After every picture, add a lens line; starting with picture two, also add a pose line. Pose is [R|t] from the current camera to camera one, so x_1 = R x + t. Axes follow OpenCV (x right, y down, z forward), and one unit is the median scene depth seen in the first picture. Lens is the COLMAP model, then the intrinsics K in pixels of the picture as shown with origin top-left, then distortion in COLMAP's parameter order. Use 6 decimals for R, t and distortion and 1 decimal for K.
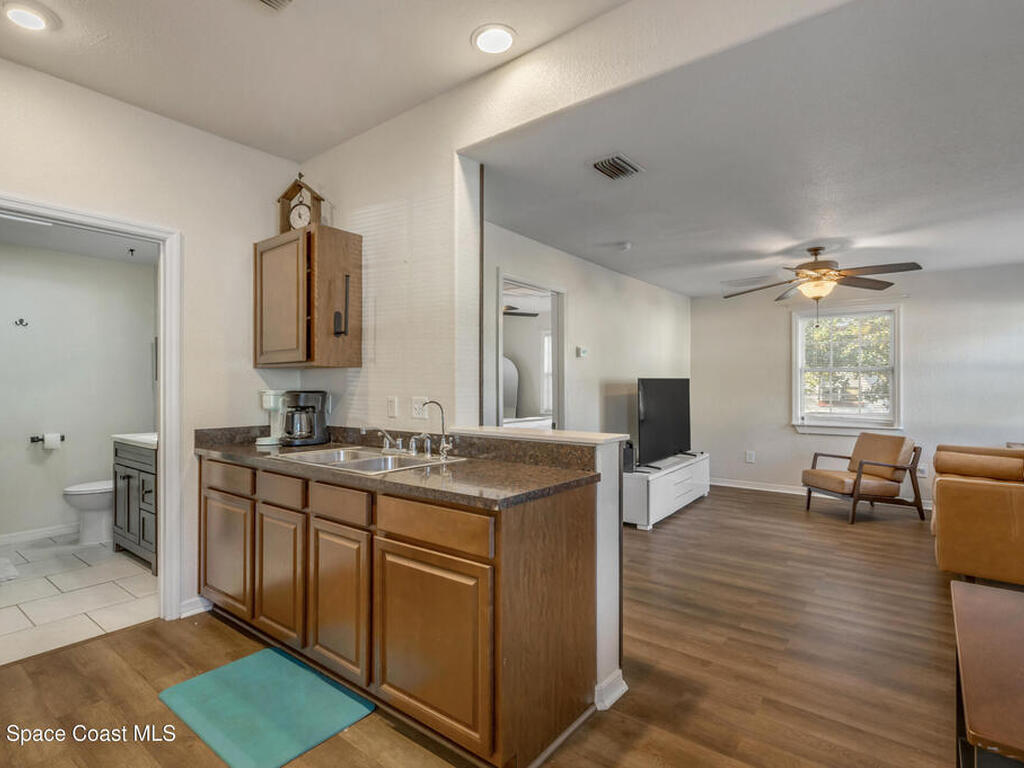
lens RADIAL K [[520.1, 0, 503.5], [0, 520.1, 370.6], [0, 0, 1]] dist [0.000440, 0.001630]
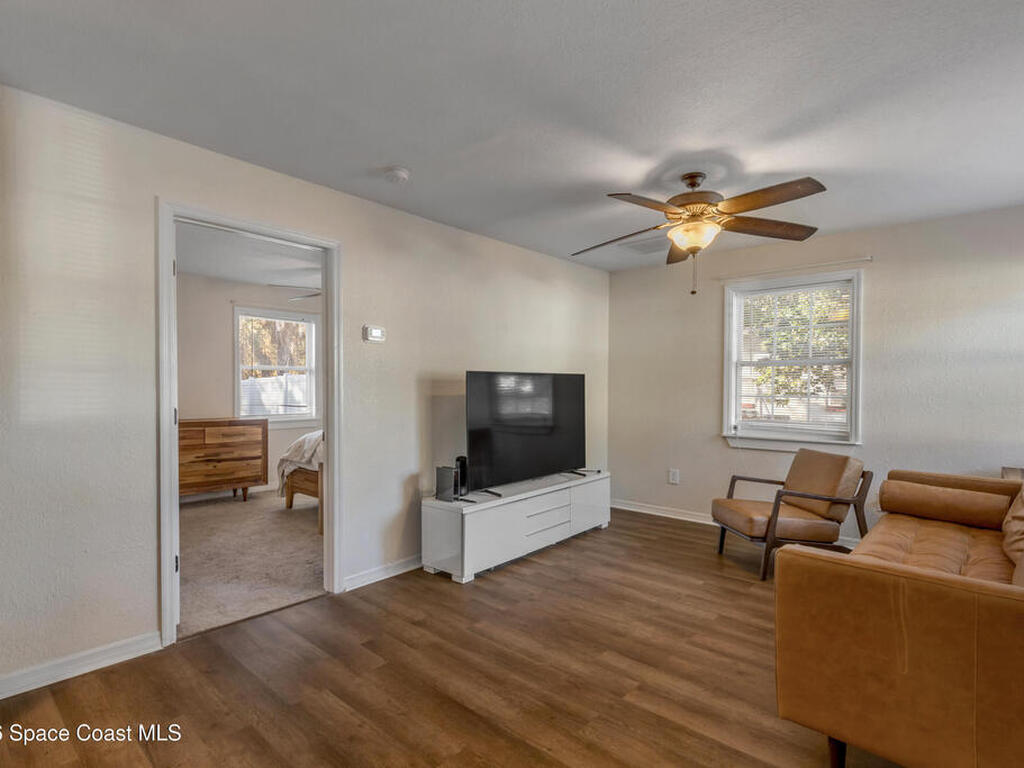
lens RADIAL K [[526.4, 0, 512.0], [0, 526.4, 384.0], [0, 0, 1]] dist [0.002683, 0.000305]
pose [[0.998265, 0.005139, -0.058650, 0.363826], [-0.003836, 0.999744, 0.022302, 0.016138], [0.058750, -0.022039, 0.998029, 0.272564]]
